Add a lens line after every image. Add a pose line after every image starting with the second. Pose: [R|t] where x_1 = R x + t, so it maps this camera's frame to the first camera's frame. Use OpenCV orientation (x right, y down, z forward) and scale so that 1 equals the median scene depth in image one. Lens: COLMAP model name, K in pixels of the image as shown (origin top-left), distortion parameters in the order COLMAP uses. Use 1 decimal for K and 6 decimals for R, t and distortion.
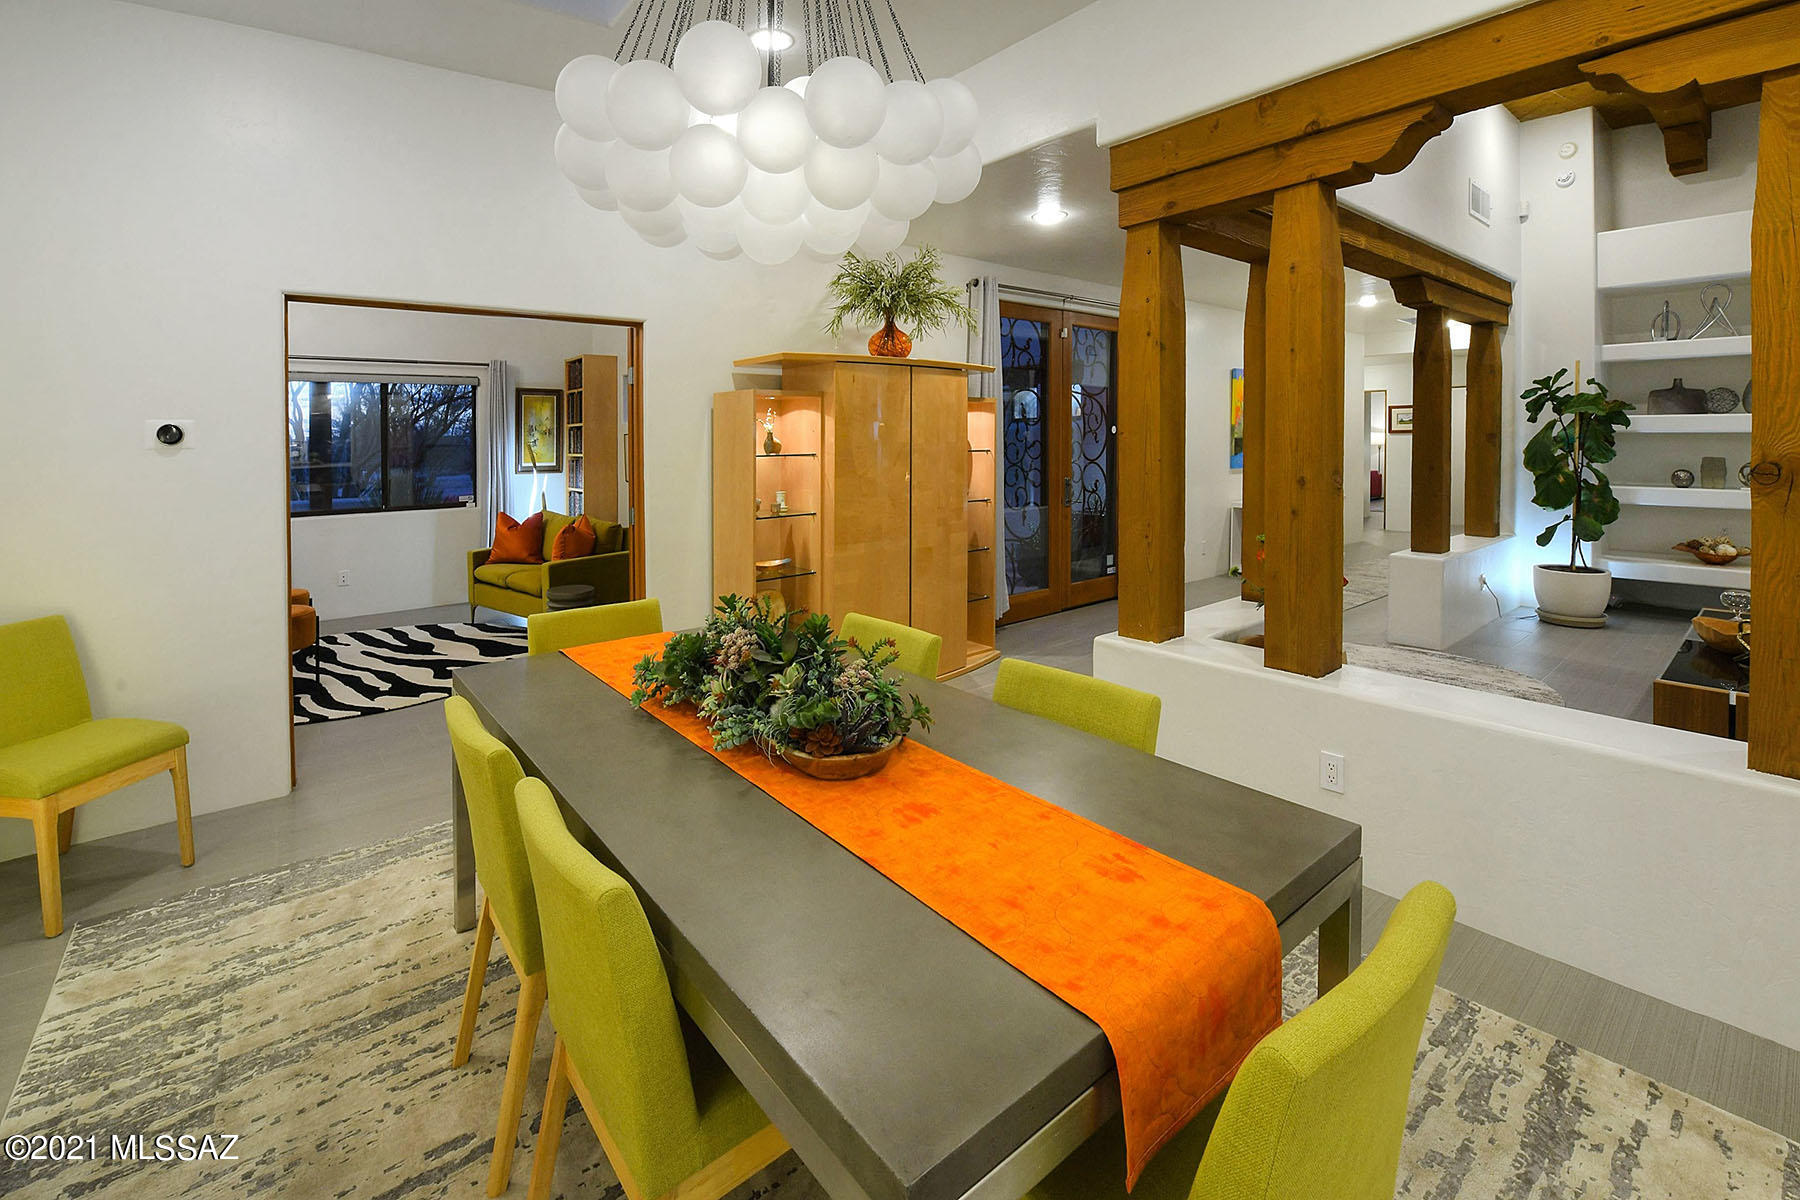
lens RADIAL K [[760.5, 0, 903.9], [0, 760.5, 445.9], [0, 0, 1]] dist [-0.000284, -0.001753]
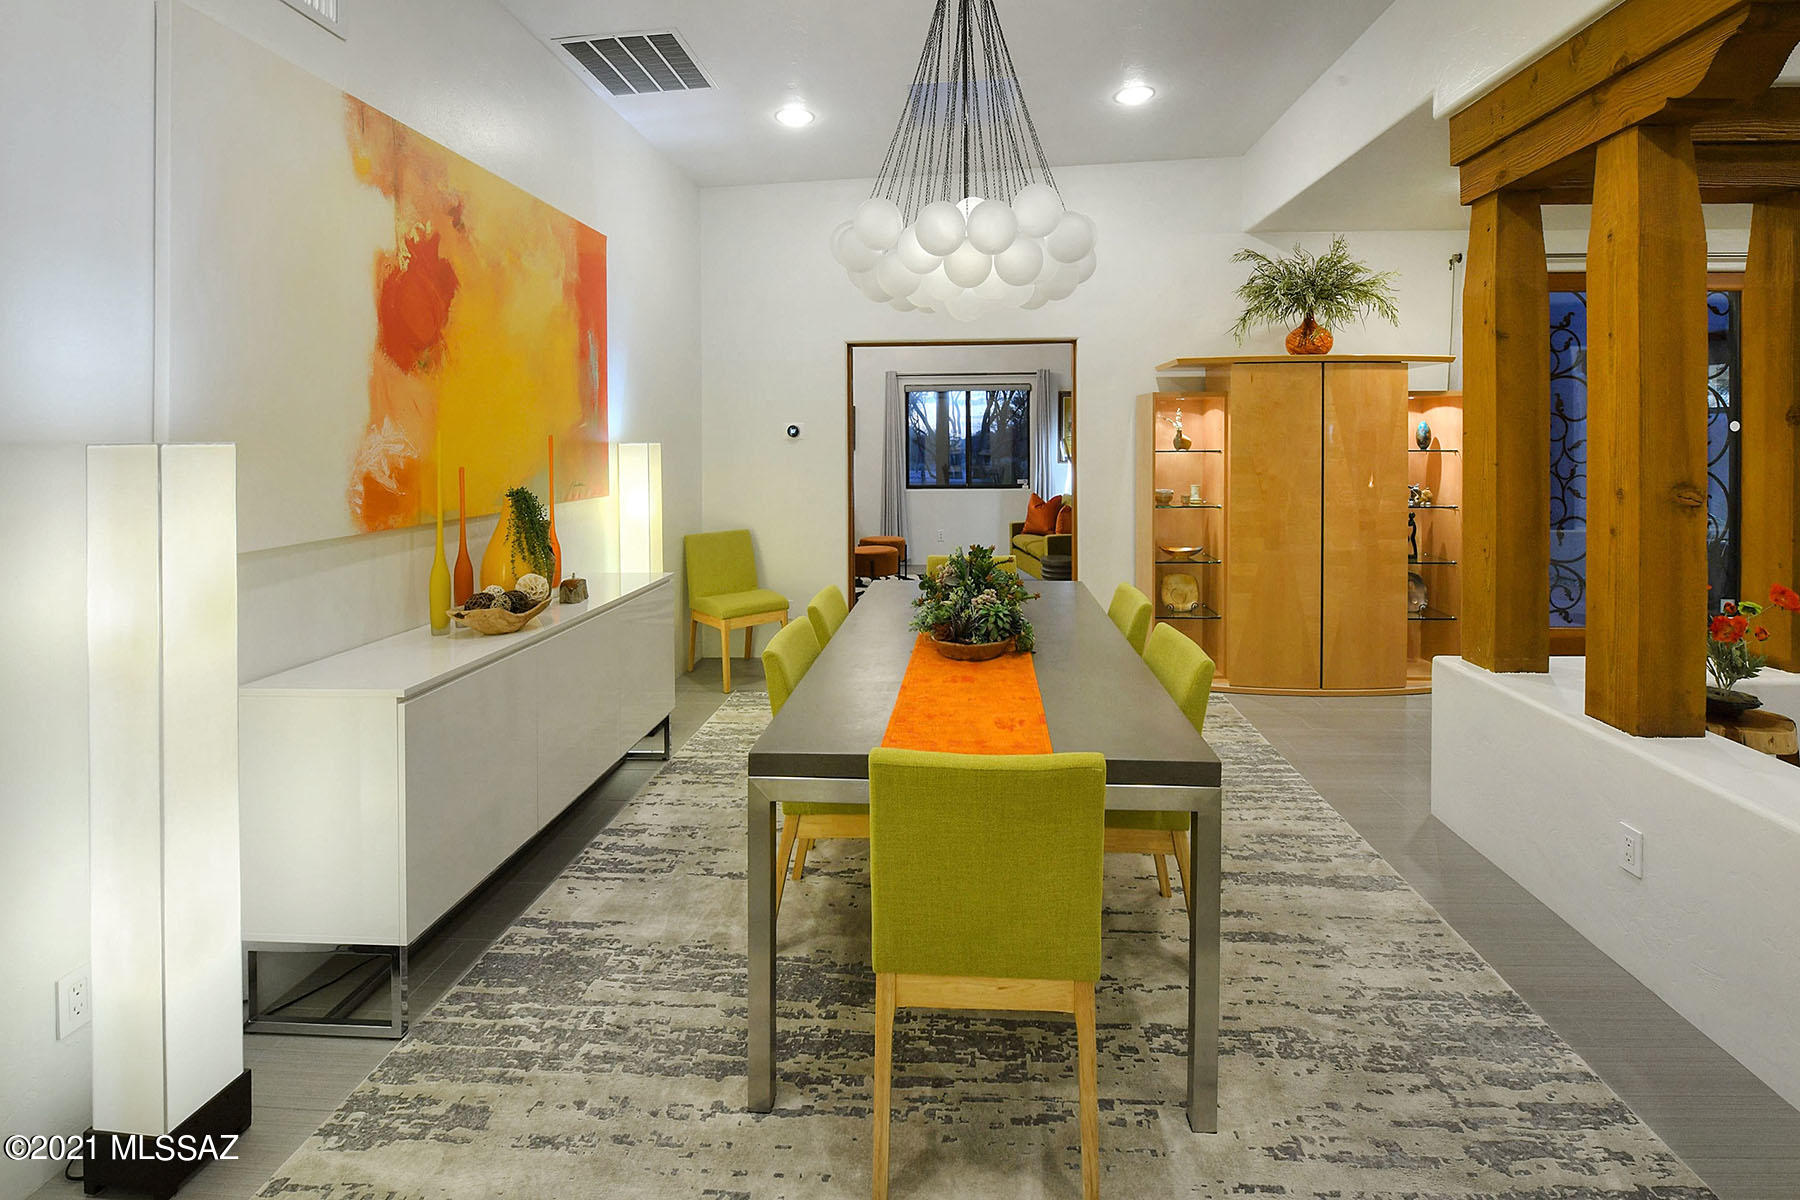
lens RADIAL K [[760.5, 0, 946.6], [0, 760.5, 442.7], [0, 0, 1]] dist [-0.000284, -0.001753]
pose [[0.758094, 0.012843, -0.652019, 0.286215], [-0.010882, 0.999916, 0.007043, -0.003785], [0.652054, 0.001756, 0.758170, -0.054229]]
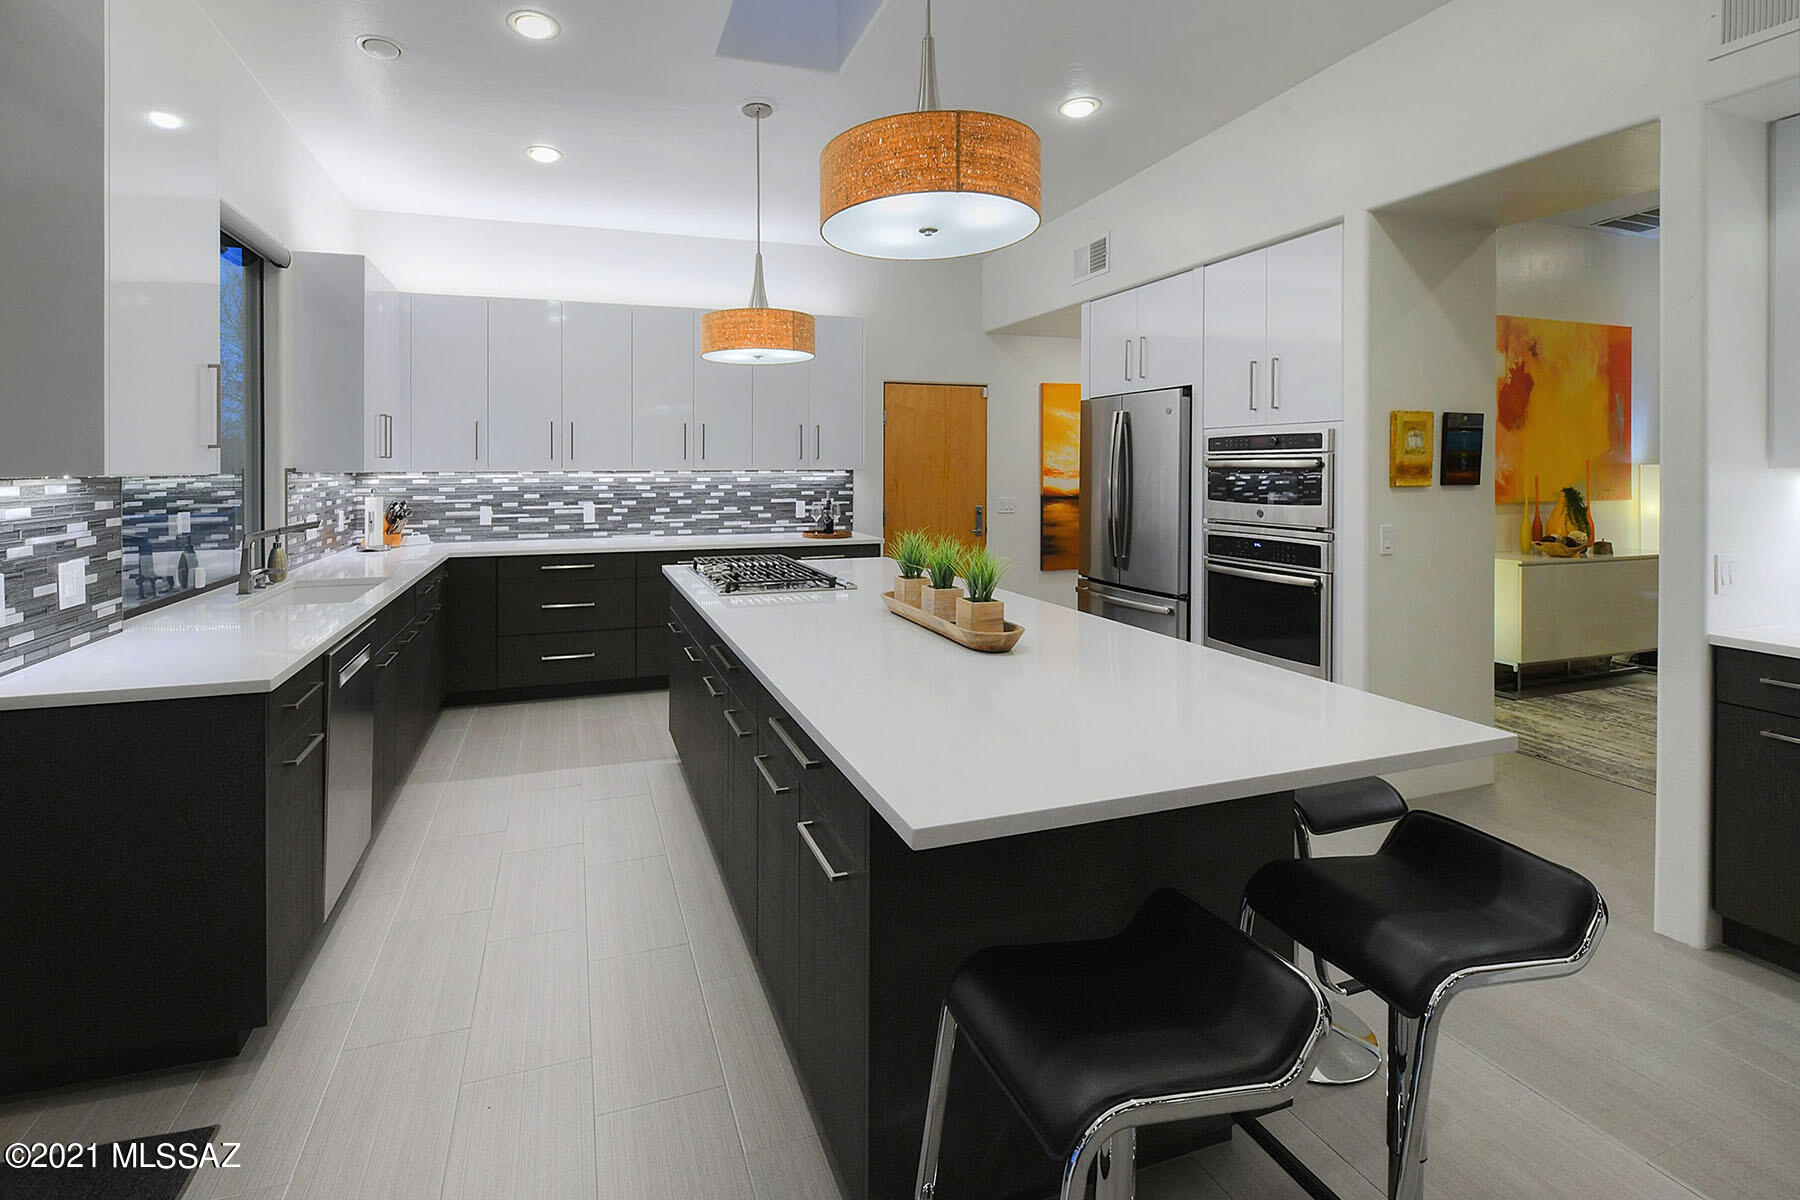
lens RADIAL K [[760.5, 0, 893.6], [0, 760.5, 464.7], [0, 0, 1]] dist [-0.000284, -0.001753]
pose [[-0.339163, 0.016594, -0.940581, 1.049242], [-0.003296, 0.999817, 0.018828, -0.012719], [0.940722, 0.009486, -0.339046, -0.383942]]
